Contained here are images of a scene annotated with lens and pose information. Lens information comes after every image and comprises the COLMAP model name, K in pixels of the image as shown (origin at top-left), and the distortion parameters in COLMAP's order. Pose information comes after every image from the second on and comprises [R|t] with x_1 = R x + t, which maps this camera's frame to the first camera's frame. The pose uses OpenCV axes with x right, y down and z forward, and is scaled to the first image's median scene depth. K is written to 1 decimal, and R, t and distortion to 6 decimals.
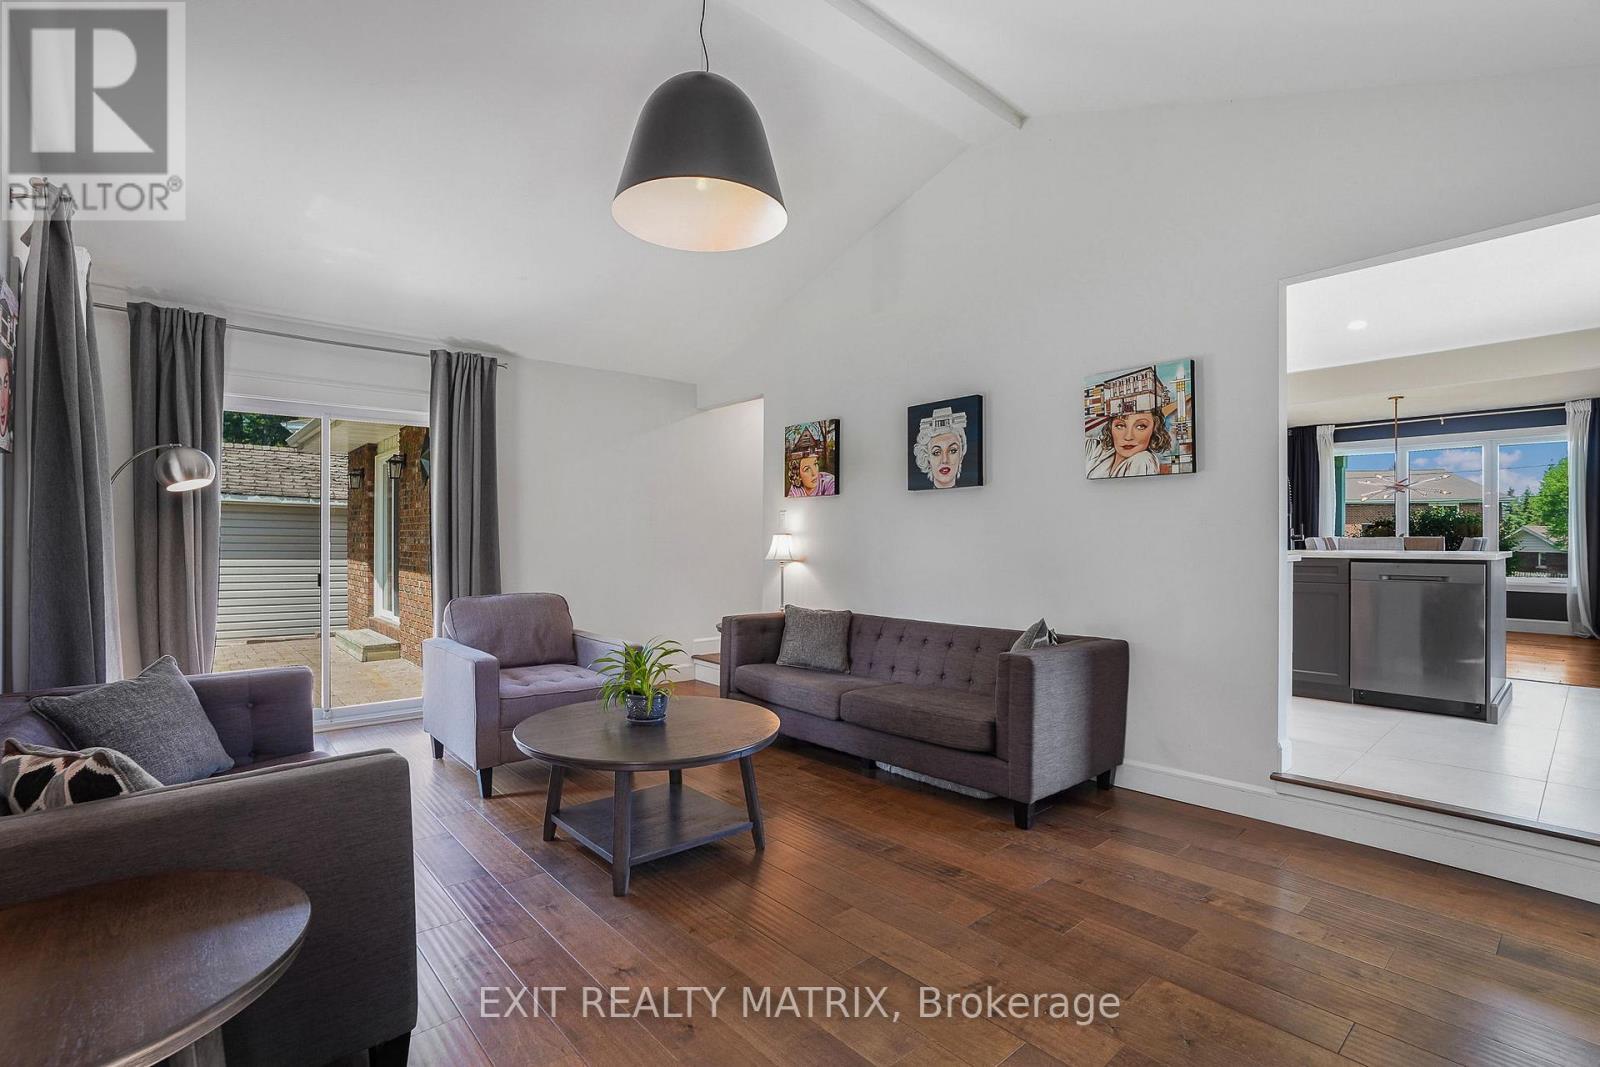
lens RADIAL K [[735.8, 0, 800.5], [0, 735.8, 542.9], [0, 0, 1]] dist [-0.069439, 0.024083]
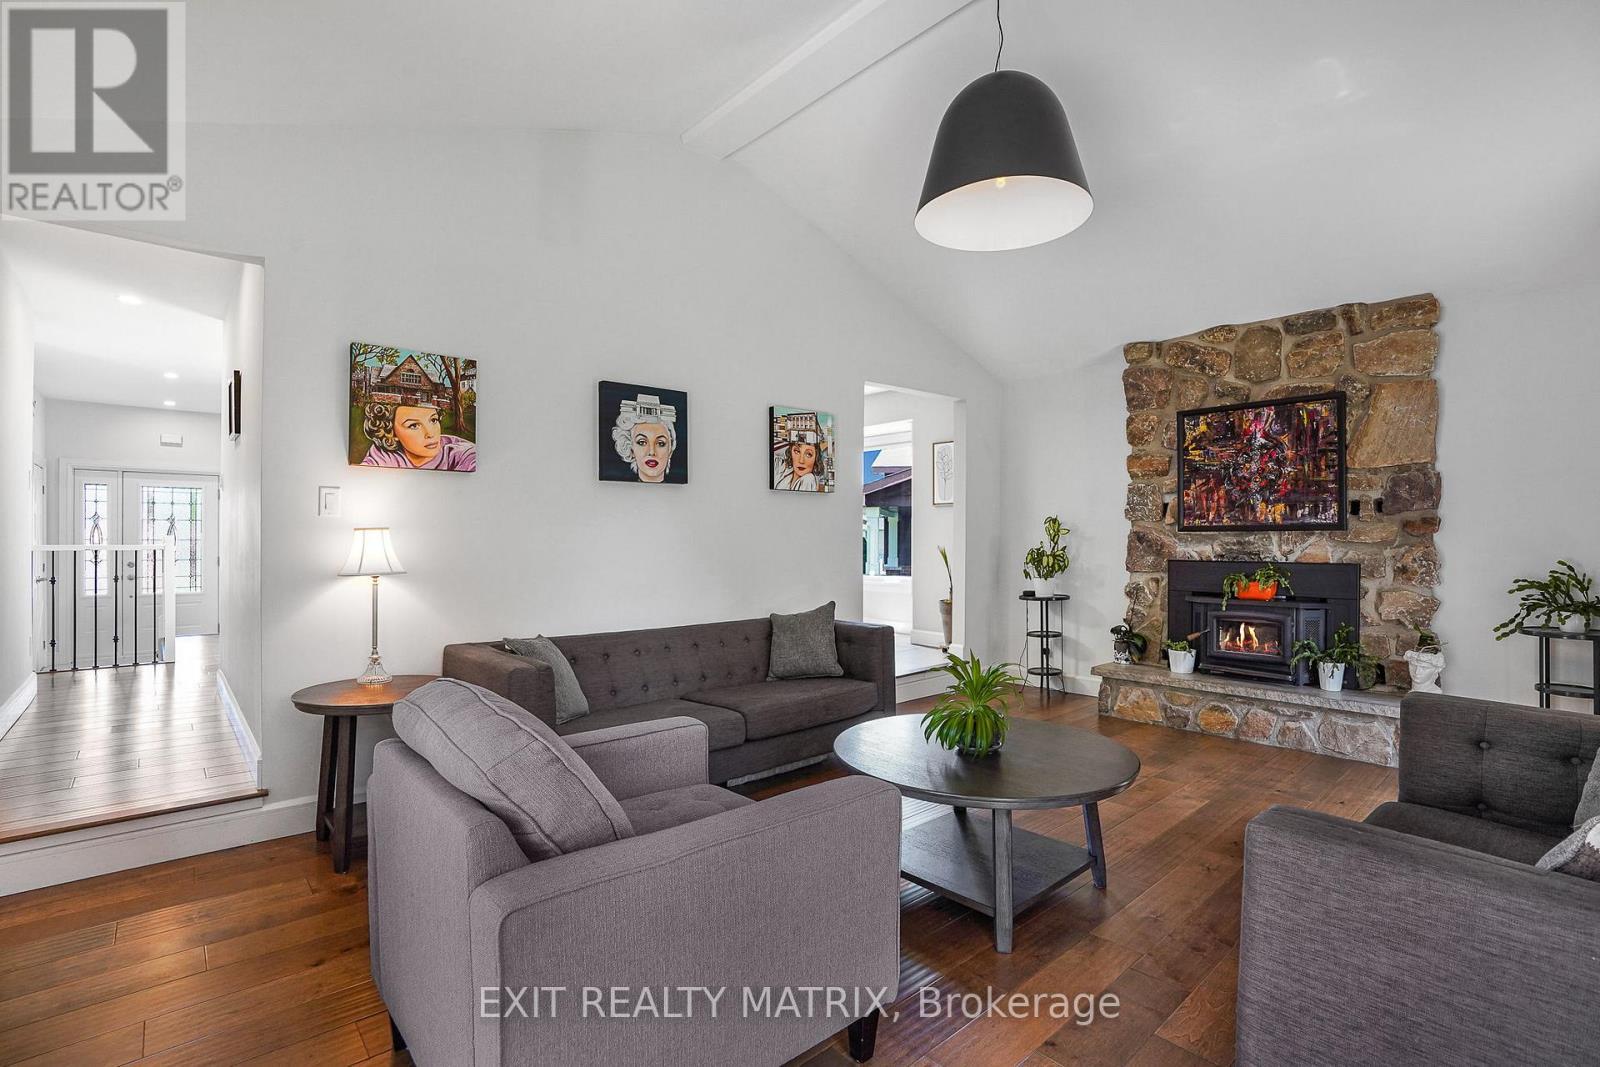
lens RADIAL K [[735.8, 0, 800.5], [0, 735.8, 542.9], [0, 0, 1]] dist [-0.069439, 0.024083]
pose [[-0.001898, -0.005112, 0.999985, -0.731142], [0.006312, 0.999967, 0.005124, -0.002346], [-0.999978, 0.006321, -0.001865, 0.822530]]
